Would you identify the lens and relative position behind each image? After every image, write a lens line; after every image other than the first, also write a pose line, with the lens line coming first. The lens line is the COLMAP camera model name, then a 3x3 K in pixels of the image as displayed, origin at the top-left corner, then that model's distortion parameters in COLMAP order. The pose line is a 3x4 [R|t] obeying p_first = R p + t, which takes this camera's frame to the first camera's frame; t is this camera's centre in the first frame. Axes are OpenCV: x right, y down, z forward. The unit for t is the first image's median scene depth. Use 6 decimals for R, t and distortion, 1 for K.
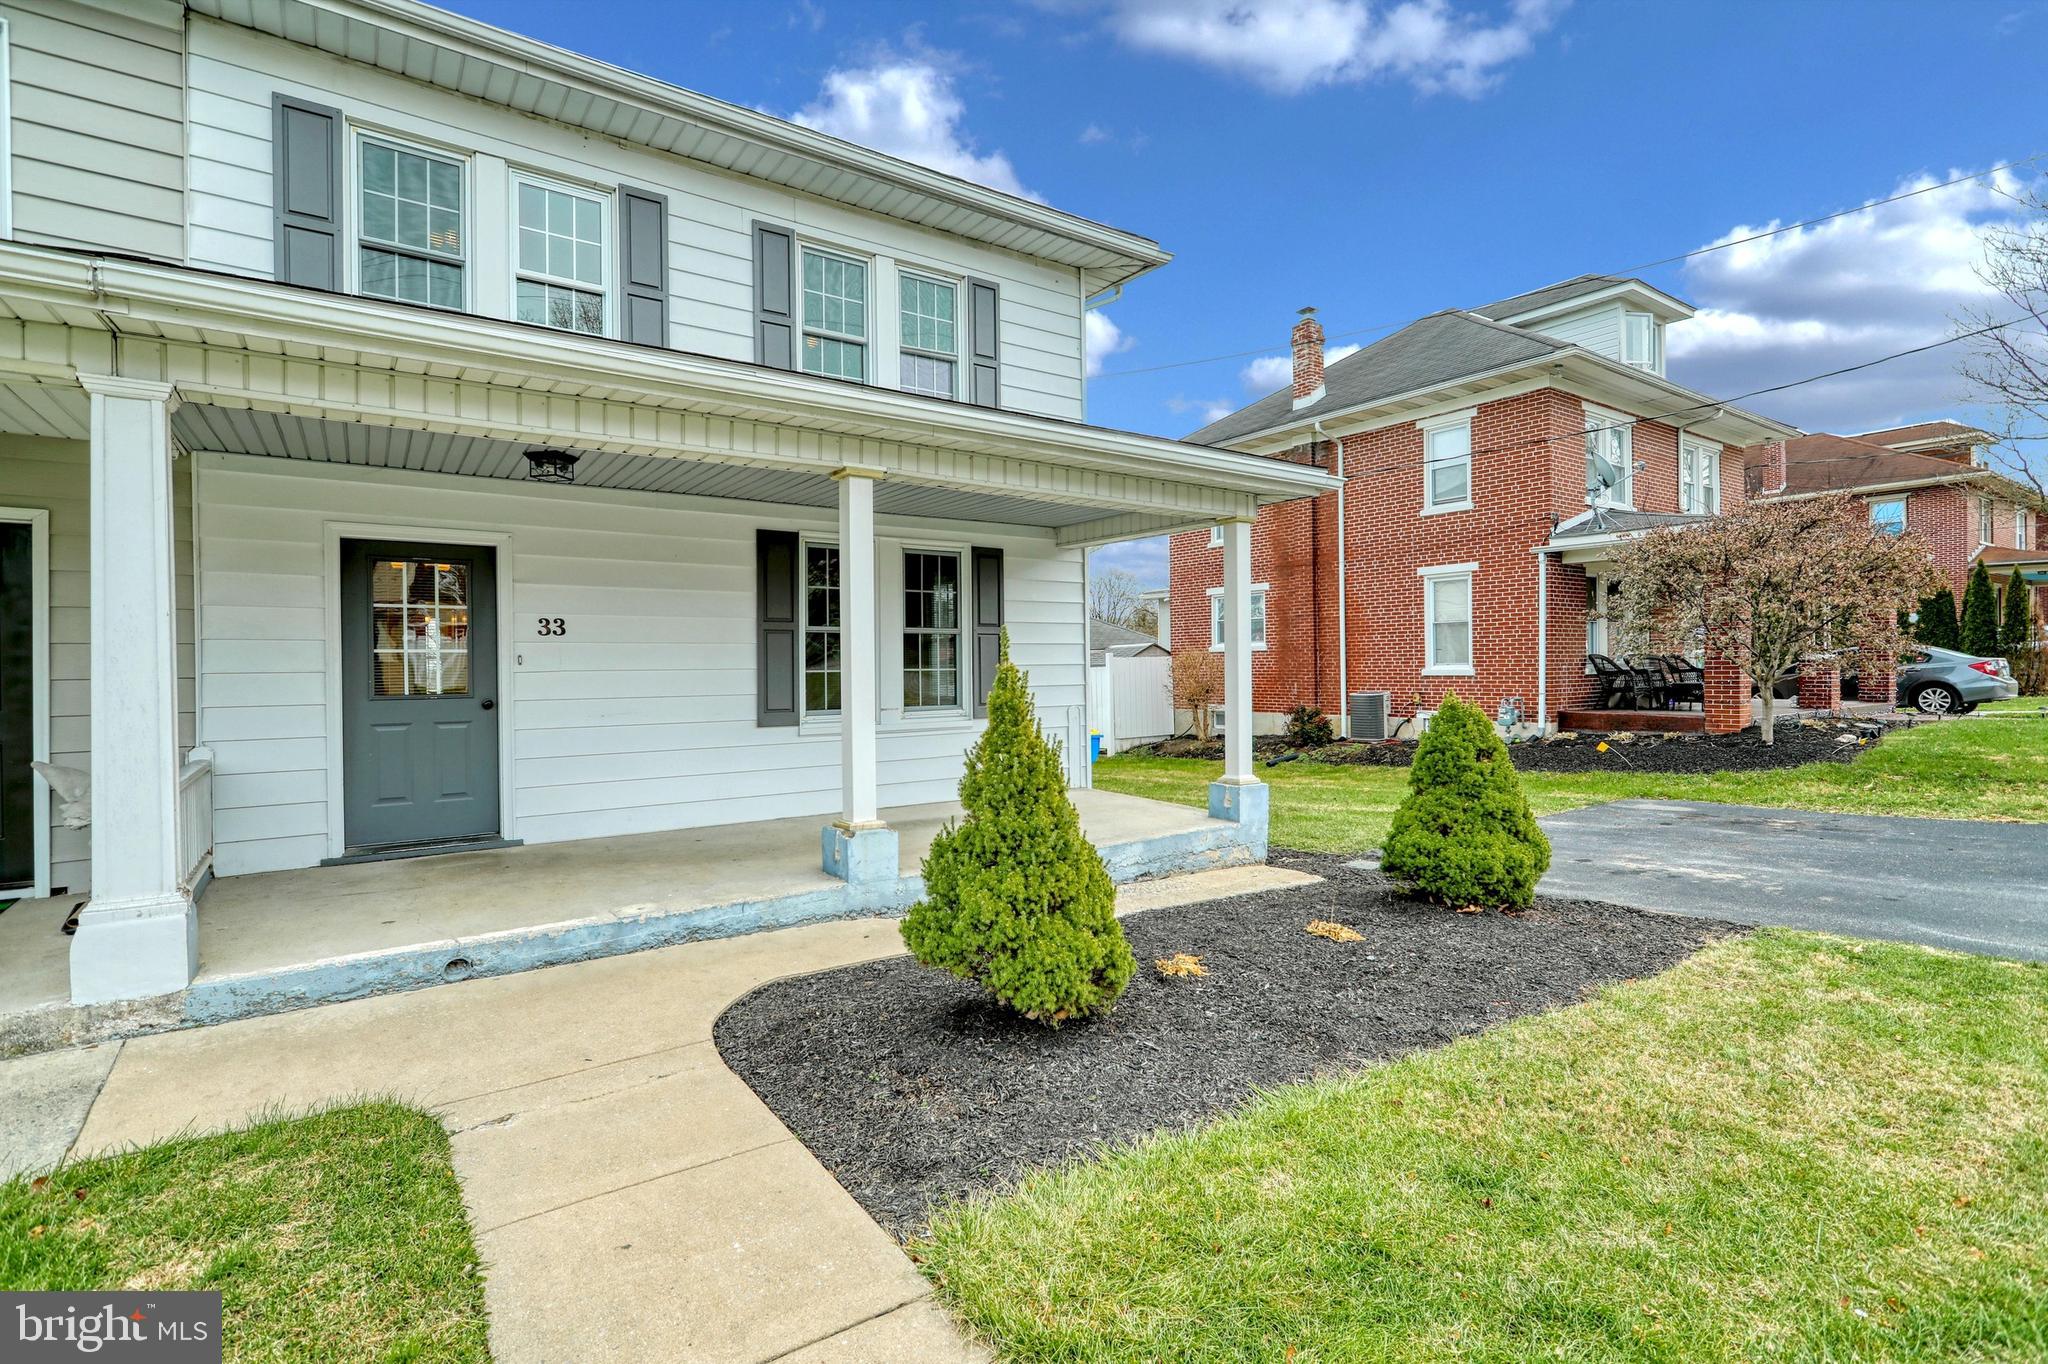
lens RADIAL K [[965.5, 0, 1024.6], [0, 965.5, 654.5], [0, 0, 1]] dist [0.001122, 0.000134]
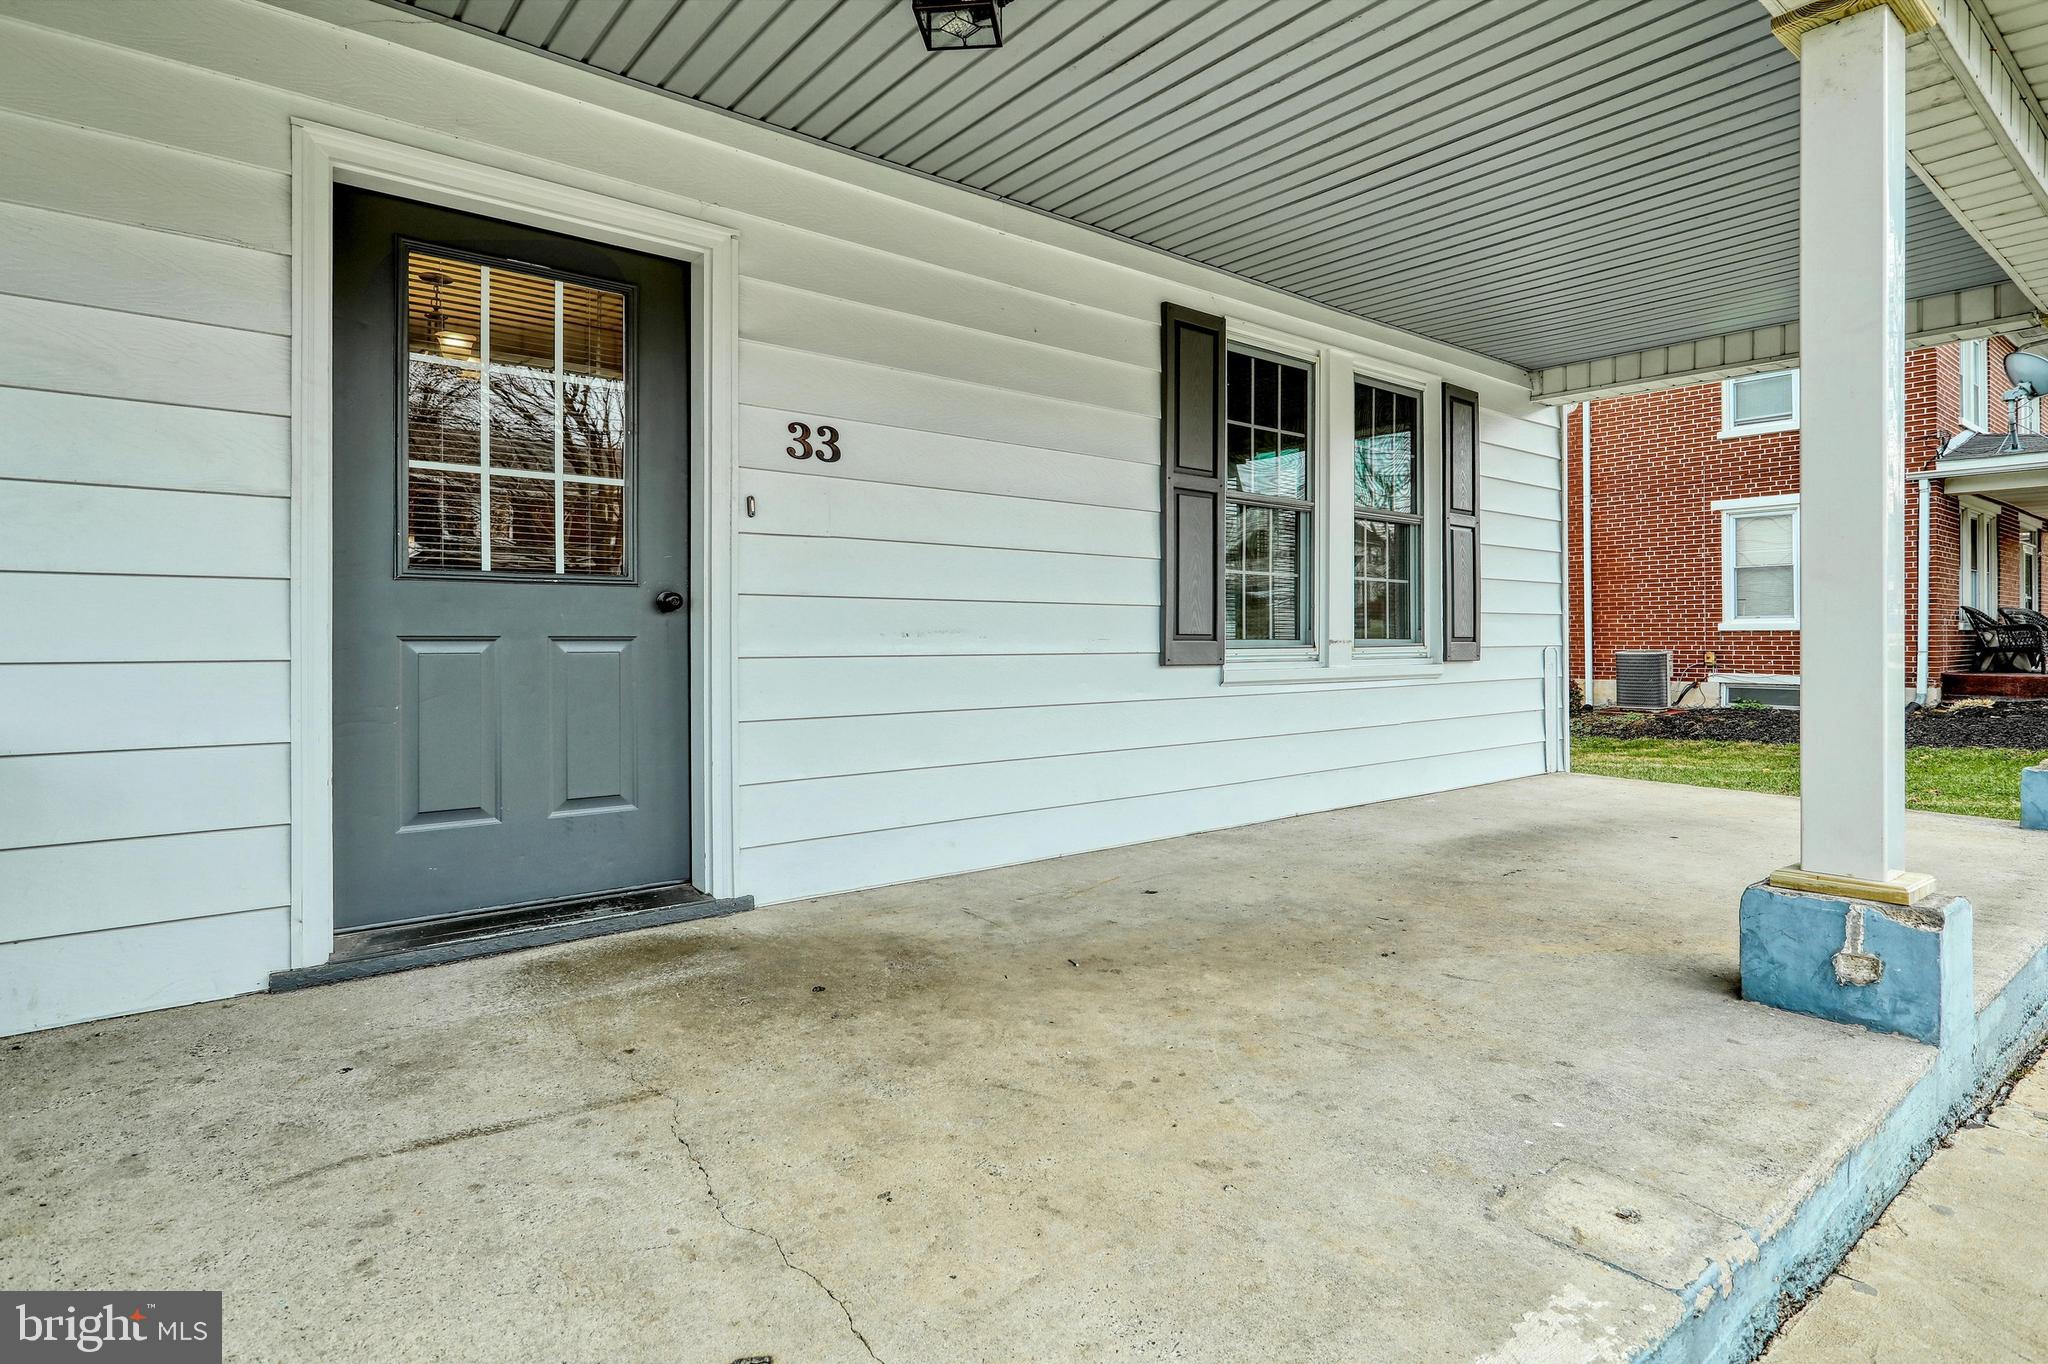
lens RADIAL K [[865.1, 0, 1025.5], [0, 865.1, 639.6], [0, 0, 1]] dist [-0.001682, -0.000280]
pose [[0.985988, 0.022995, 0.165225, -0.408346], [-0.023578, 0.999721, 0.001569, 0.058067], [-0.165143, -0.005442, 0.986255, 0.507065]]
